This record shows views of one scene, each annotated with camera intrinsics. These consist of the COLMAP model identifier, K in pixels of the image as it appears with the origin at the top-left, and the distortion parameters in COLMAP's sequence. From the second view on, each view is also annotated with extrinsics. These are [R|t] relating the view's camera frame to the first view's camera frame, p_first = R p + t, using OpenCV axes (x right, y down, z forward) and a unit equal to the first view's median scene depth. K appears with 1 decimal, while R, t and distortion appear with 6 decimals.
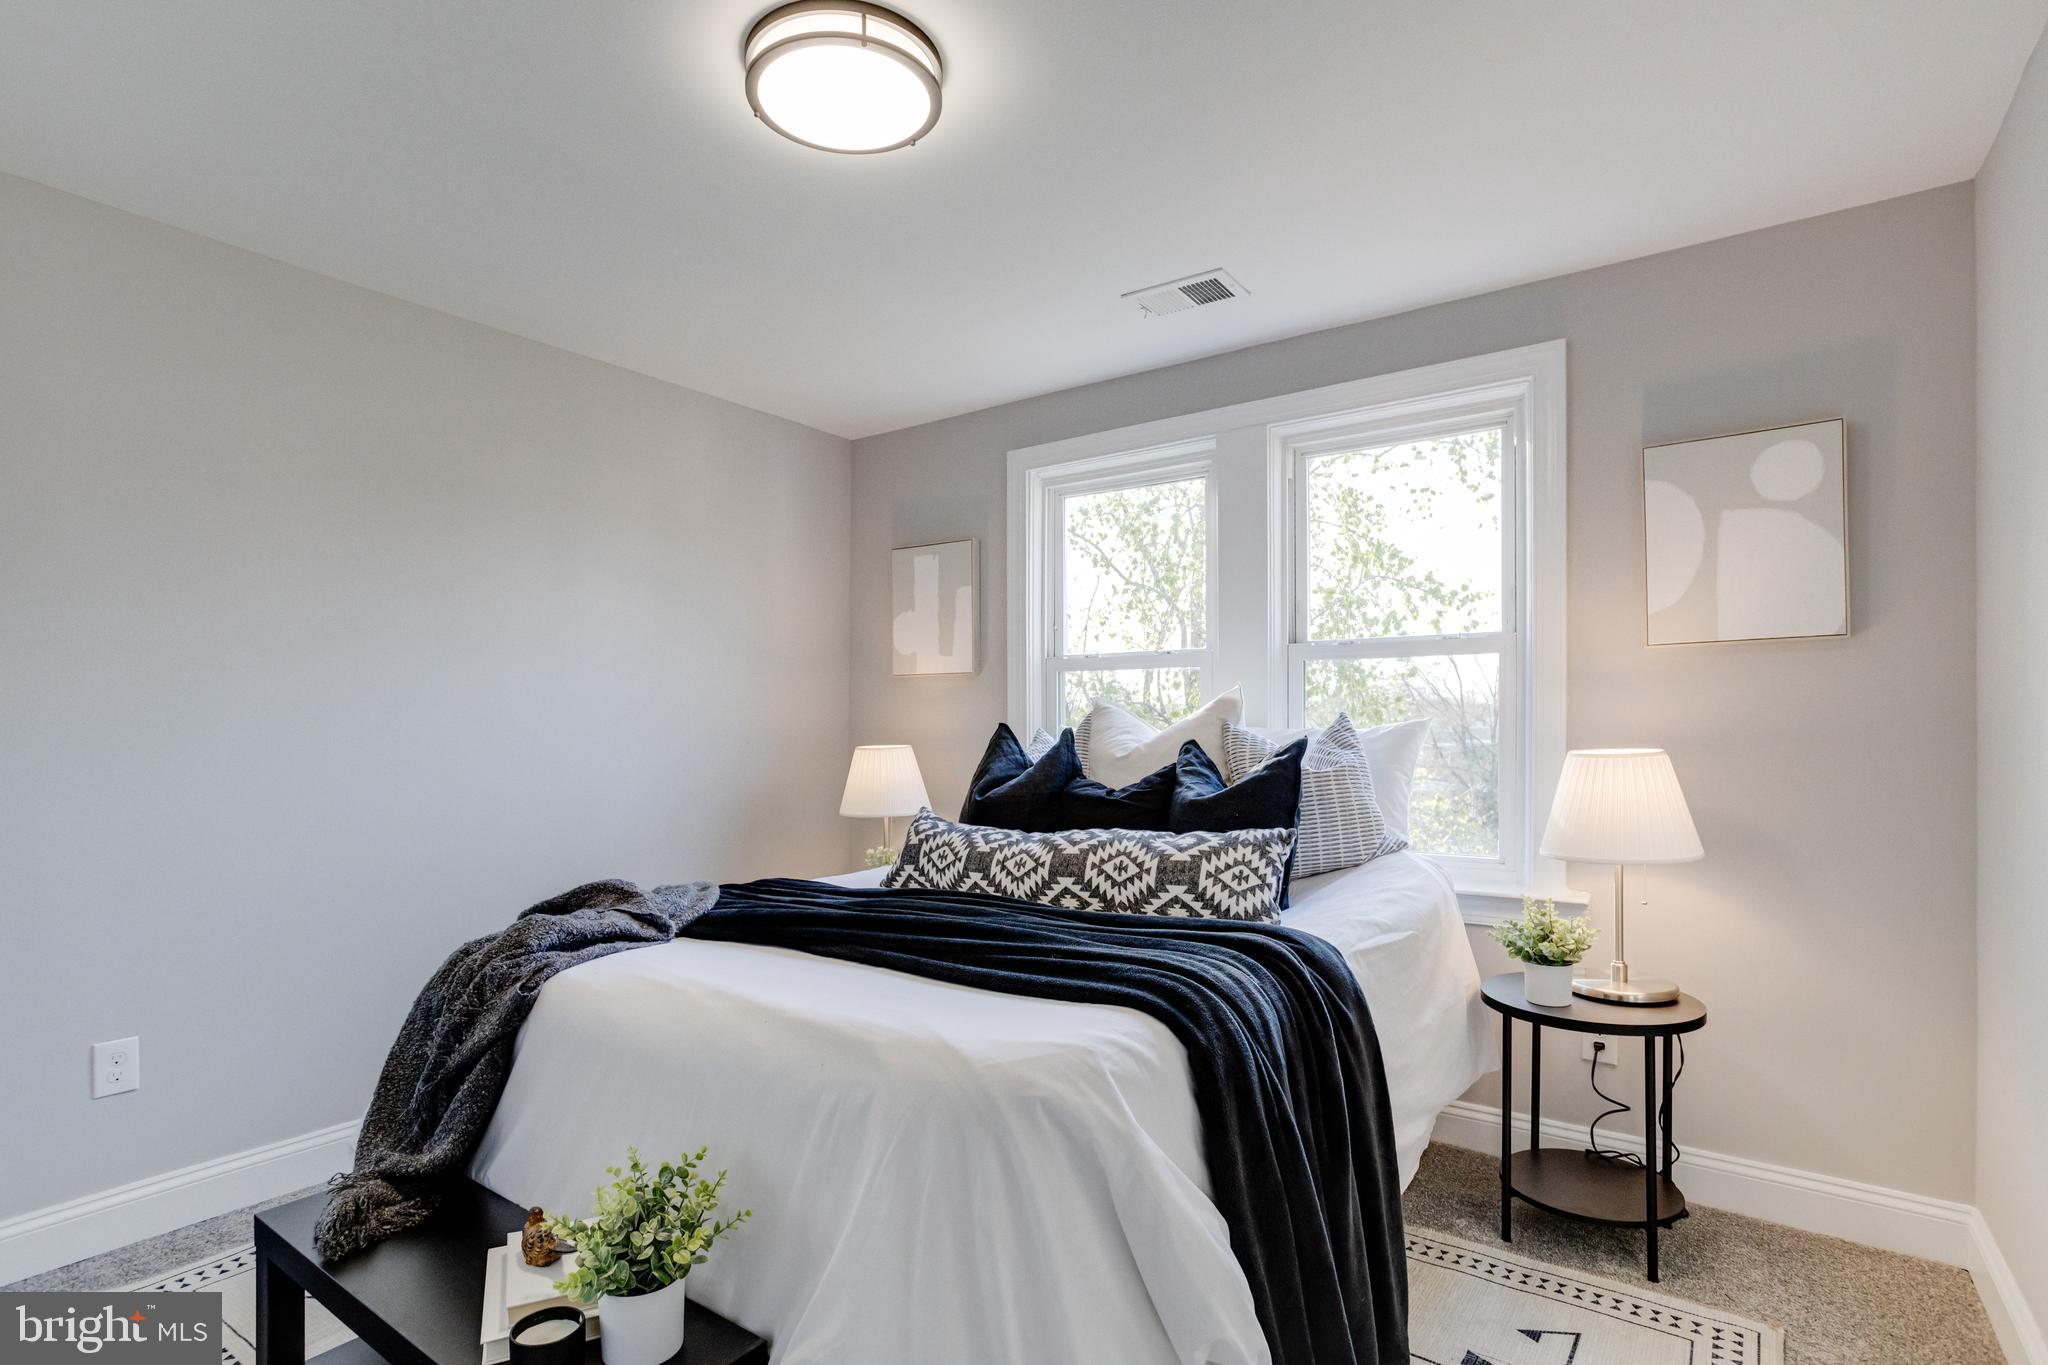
lens RADIAL K [[1077.0, 0, 795.1], [0, 1077.0, 652.1], [0, 0, 1]] dist [0.000538, -0.015601]
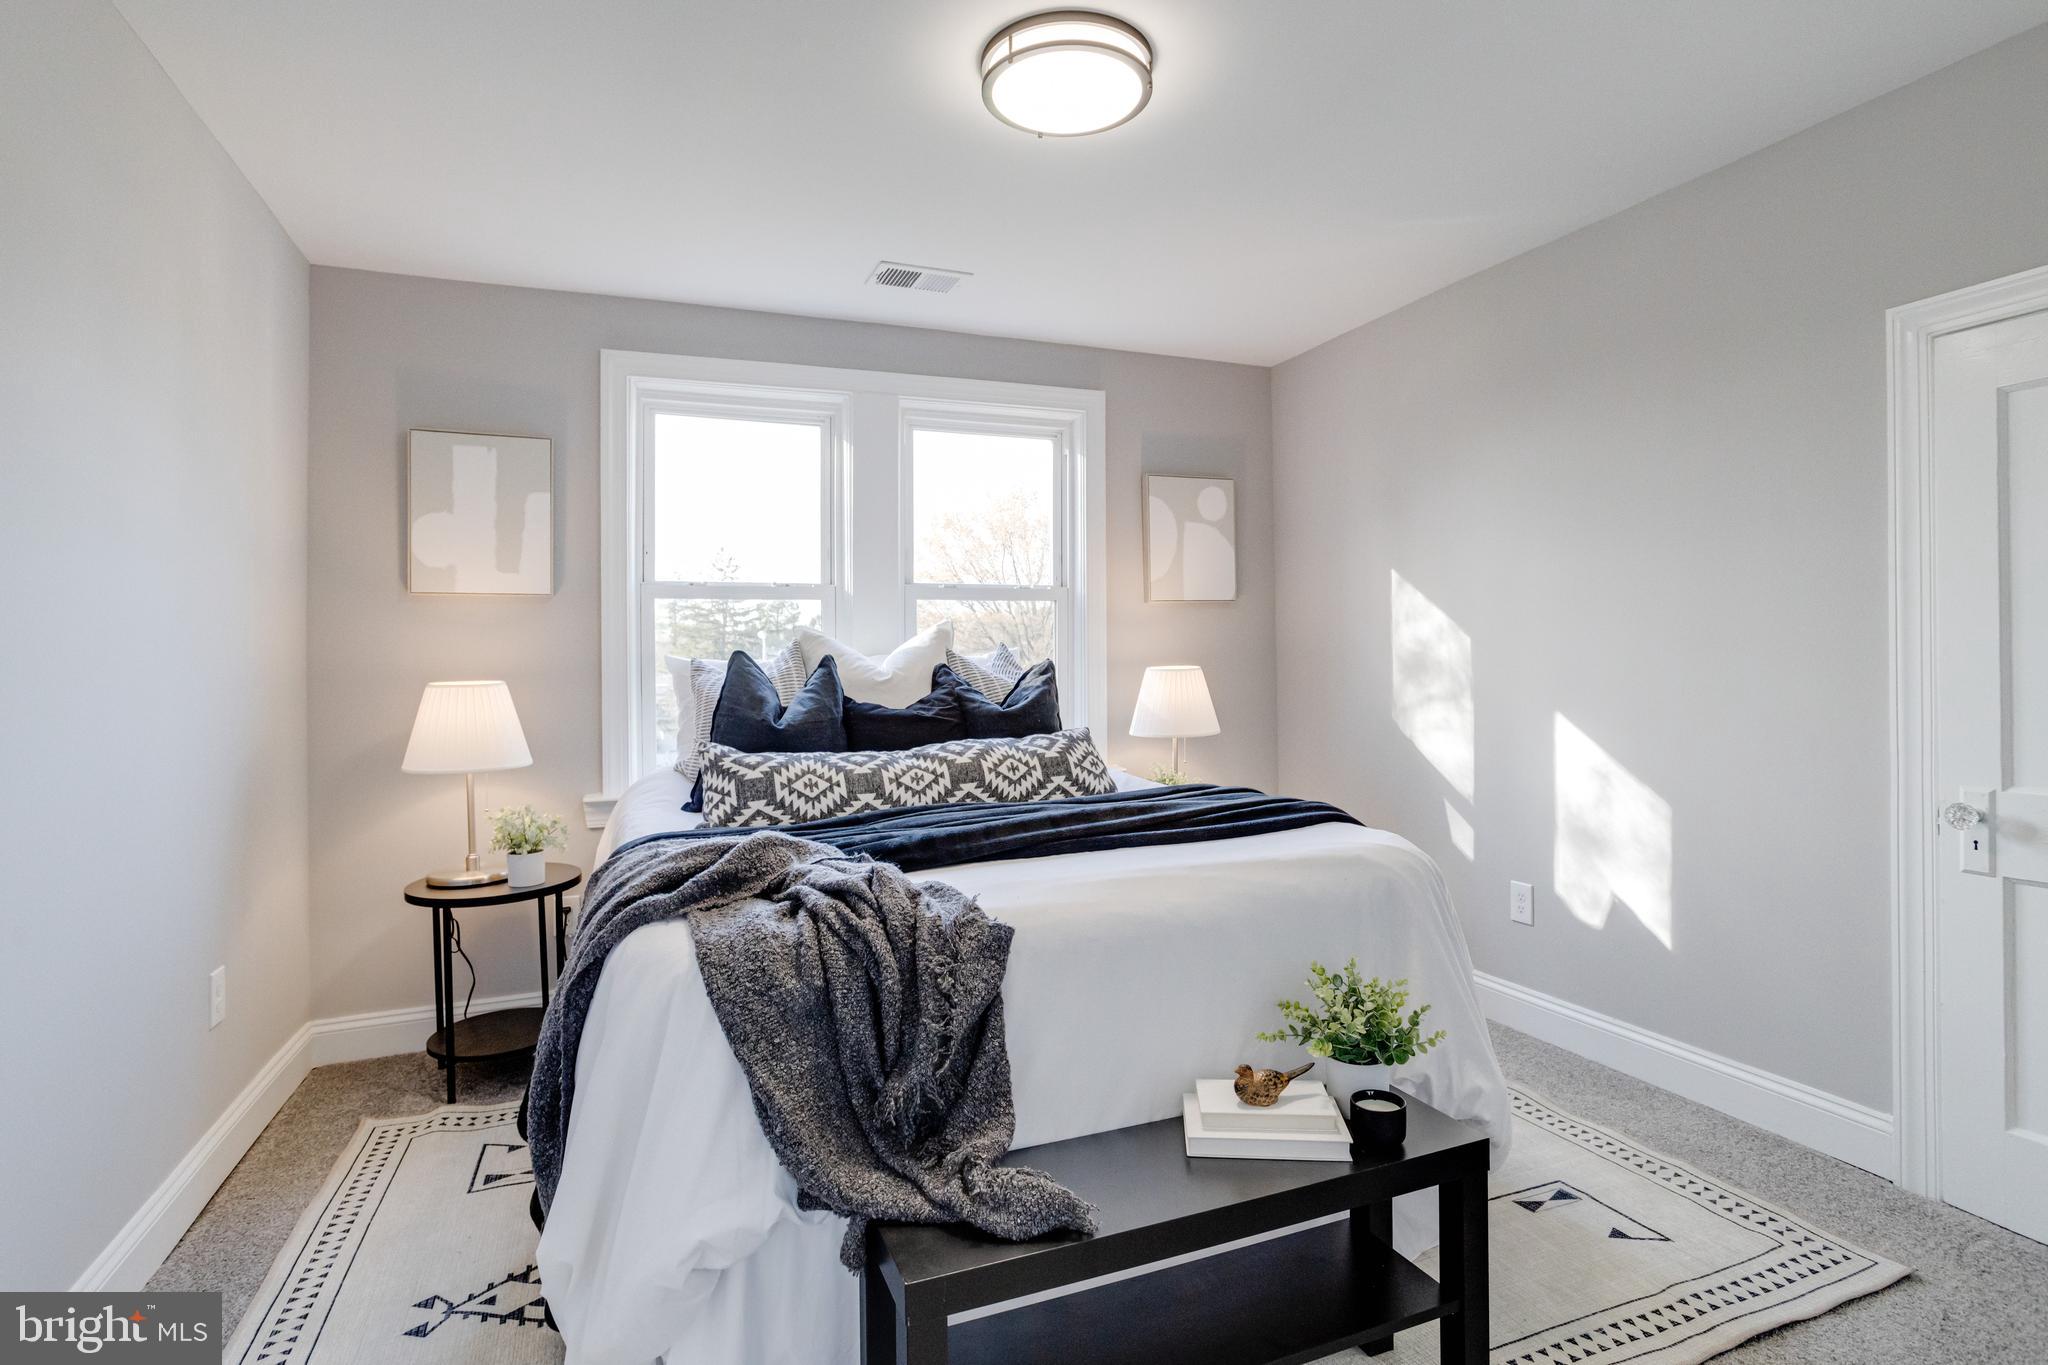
lens RADIAL K [[1028.6, 0, 1024.0], [0, 1028.6, 682.5], [0, 0, 1]] dist [-0.039128, 0.024728]
pose [[0.451550, -0.027947, 0.891808, -0.614964], [-0.052340, 0.996958, 0.057743, 0.035482], [-0.890709, -0.072751, 0.448714, 0.431732]]
